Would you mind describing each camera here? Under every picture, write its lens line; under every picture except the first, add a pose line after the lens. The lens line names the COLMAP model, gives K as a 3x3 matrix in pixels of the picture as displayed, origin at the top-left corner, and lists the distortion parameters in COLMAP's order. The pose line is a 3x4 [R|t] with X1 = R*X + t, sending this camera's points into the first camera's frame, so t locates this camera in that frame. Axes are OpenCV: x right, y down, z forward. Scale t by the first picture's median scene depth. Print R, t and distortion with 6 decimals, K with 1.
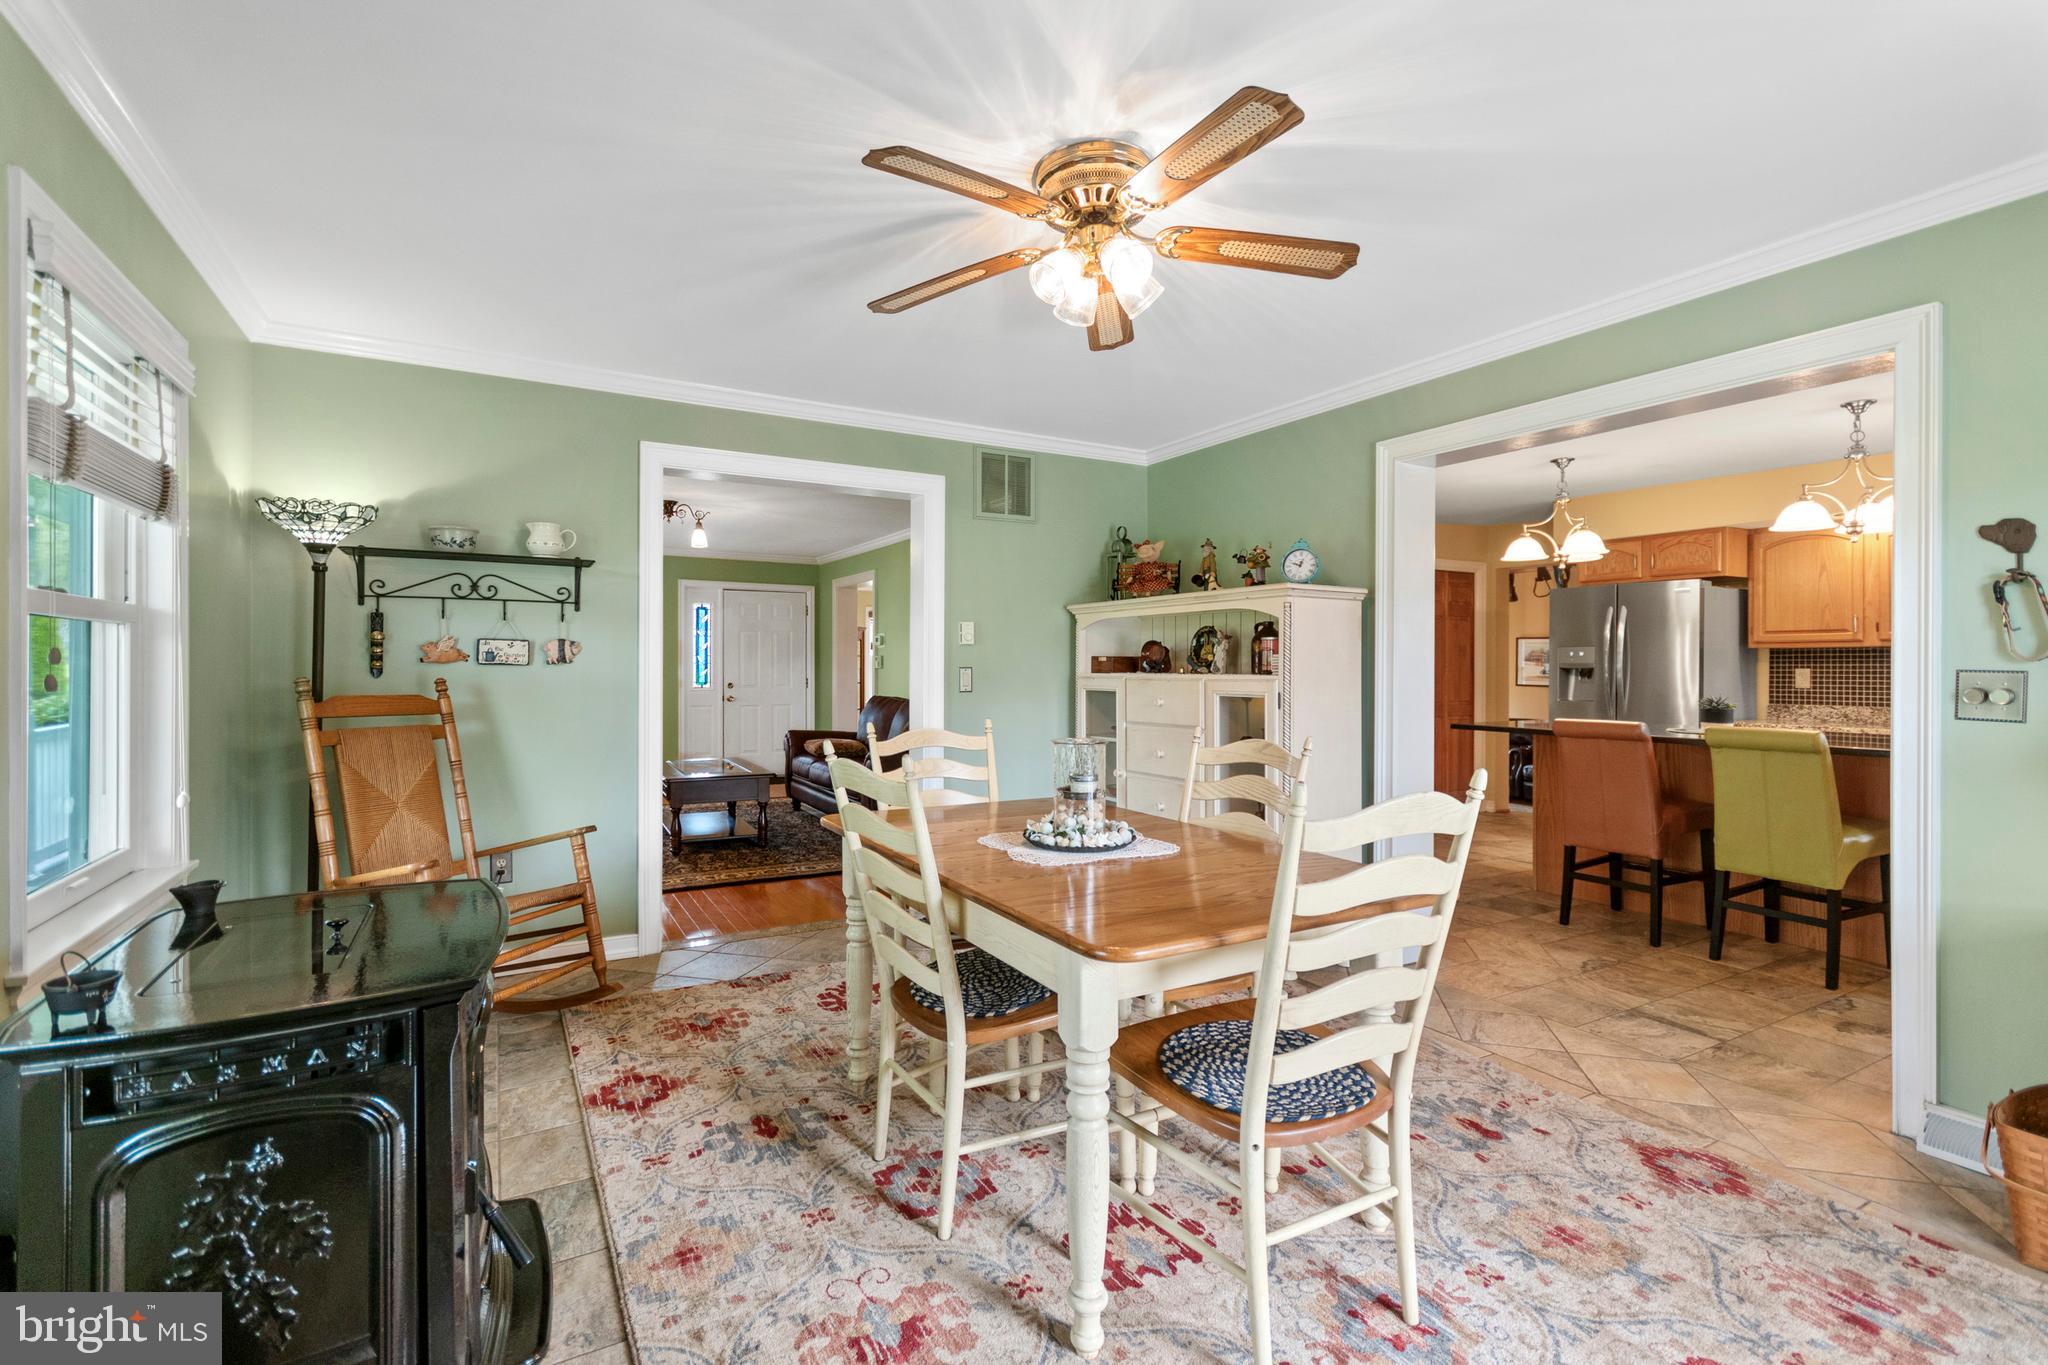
lens RADIAL K [[908.3, 0, 1018.1], [0, 908.3, 674.4], [0, 0, 1]] dist [0.012074, -0.003656]
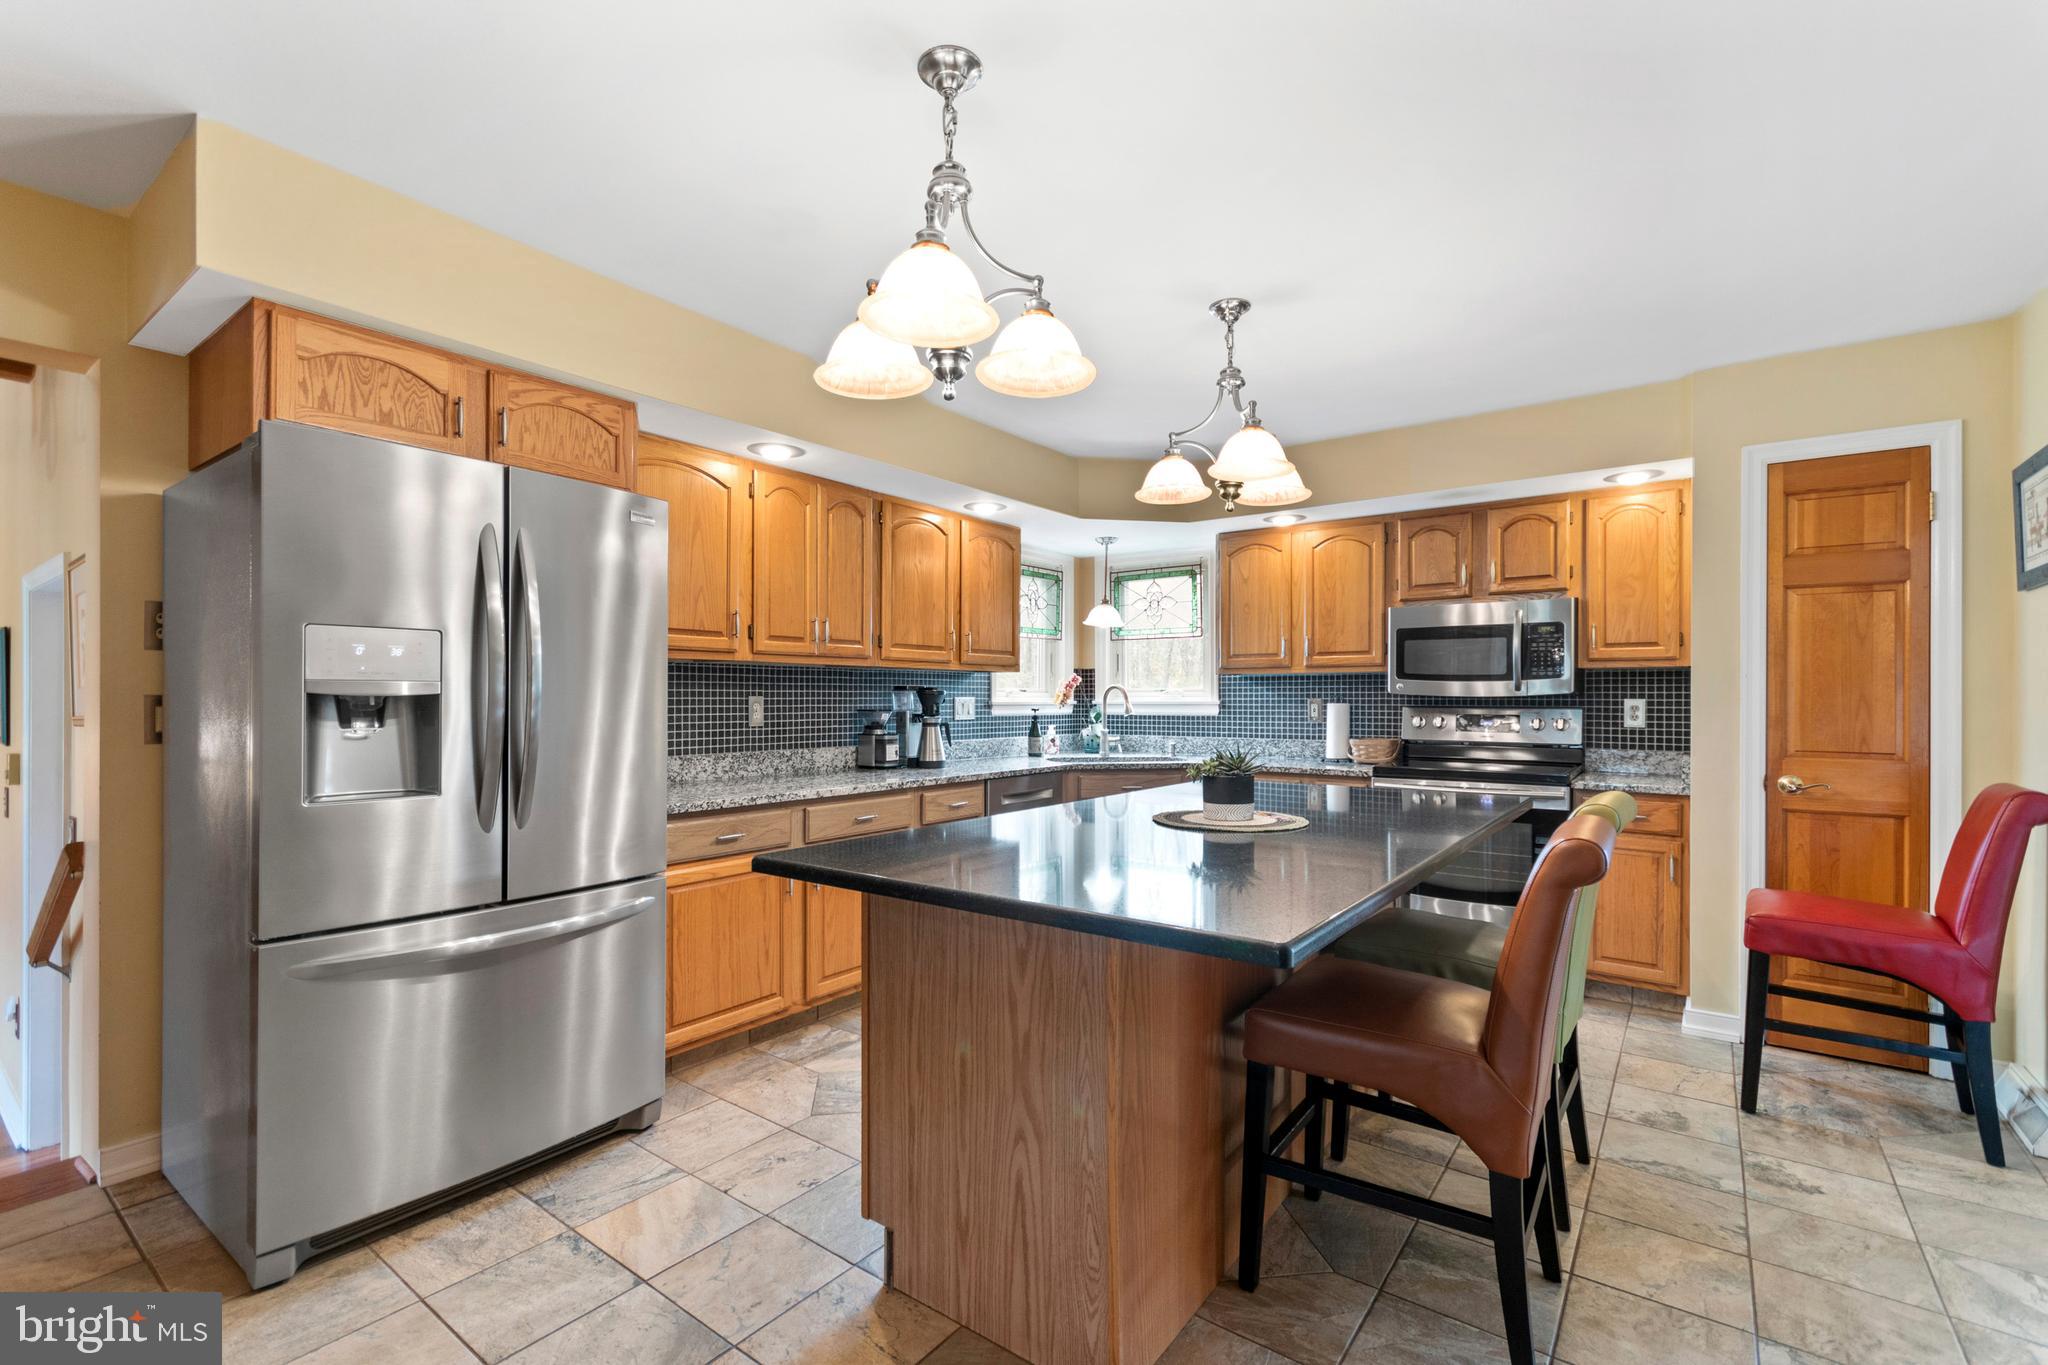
lens RADIAL K [[908.3, 0, 1011.4], [0, 908.3, 696.3], [0, 0, 1]] dist [0.012074, -0.003656]
pose [[-0.391367, -0.003072, 0.920230, 0.515663], [0.003735, 0.999981, 0.004927, -0.016235], [-0.920227, 0.005365, -0.391348, 2.030183]]
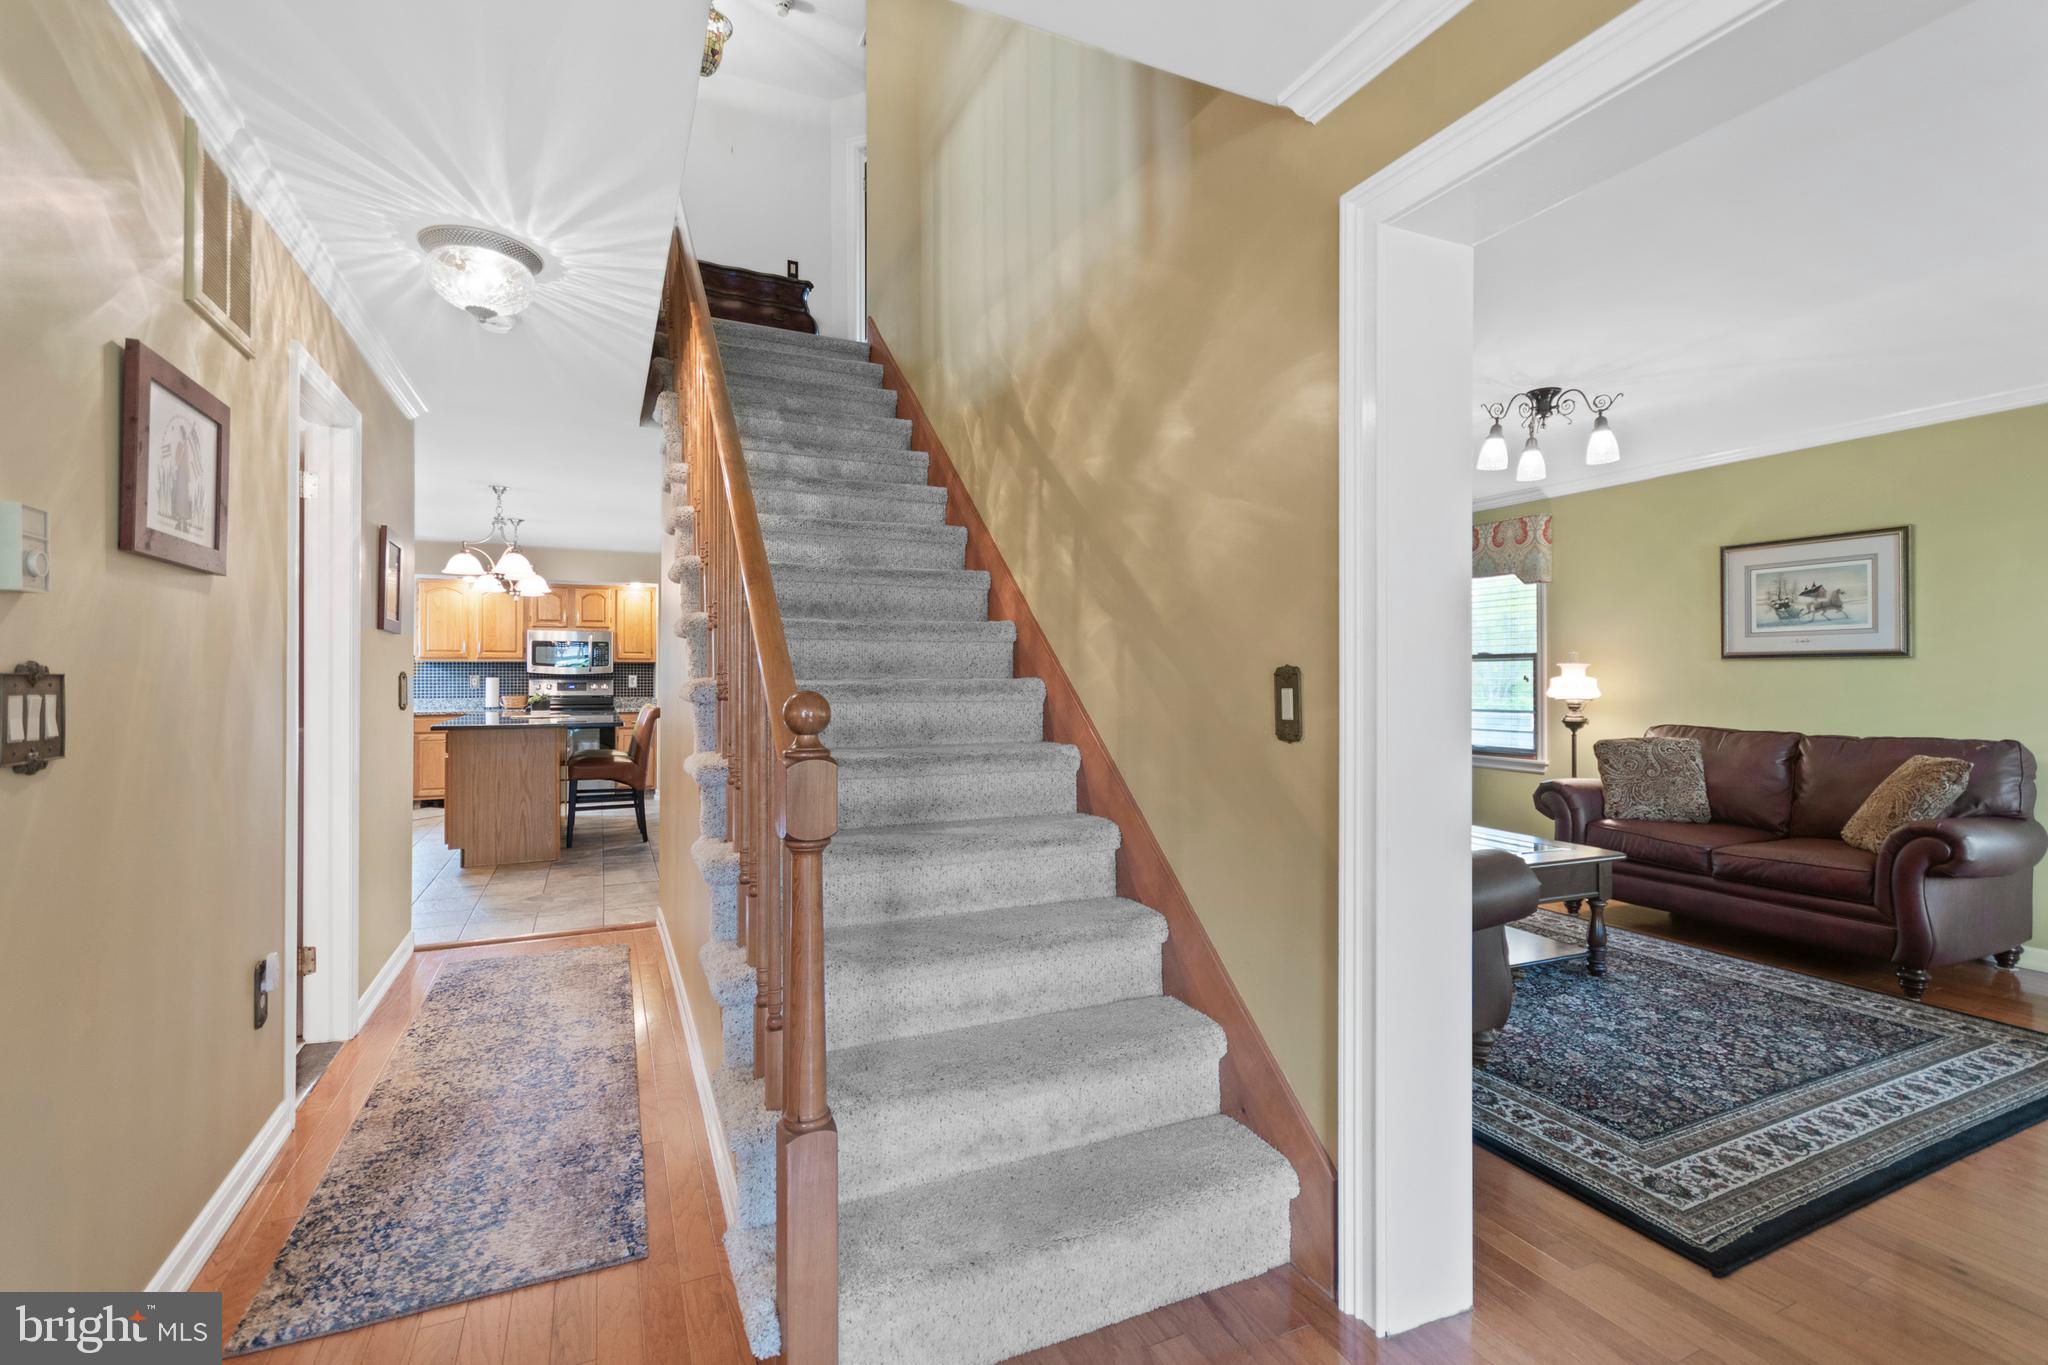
lens RADIAL K [[908.3, 0, 1014.6], [0, 908.3, 673.7], [0, 0, 1]] dist [0.012074, -0.003656]
pose [[-0.996214, -0.001948, 0.086913, -0.241404], [-0.001702, 0.999994, 0.002905, -0.018774], [-0.086918, 0.002746, -0.996212, 3.786061]]
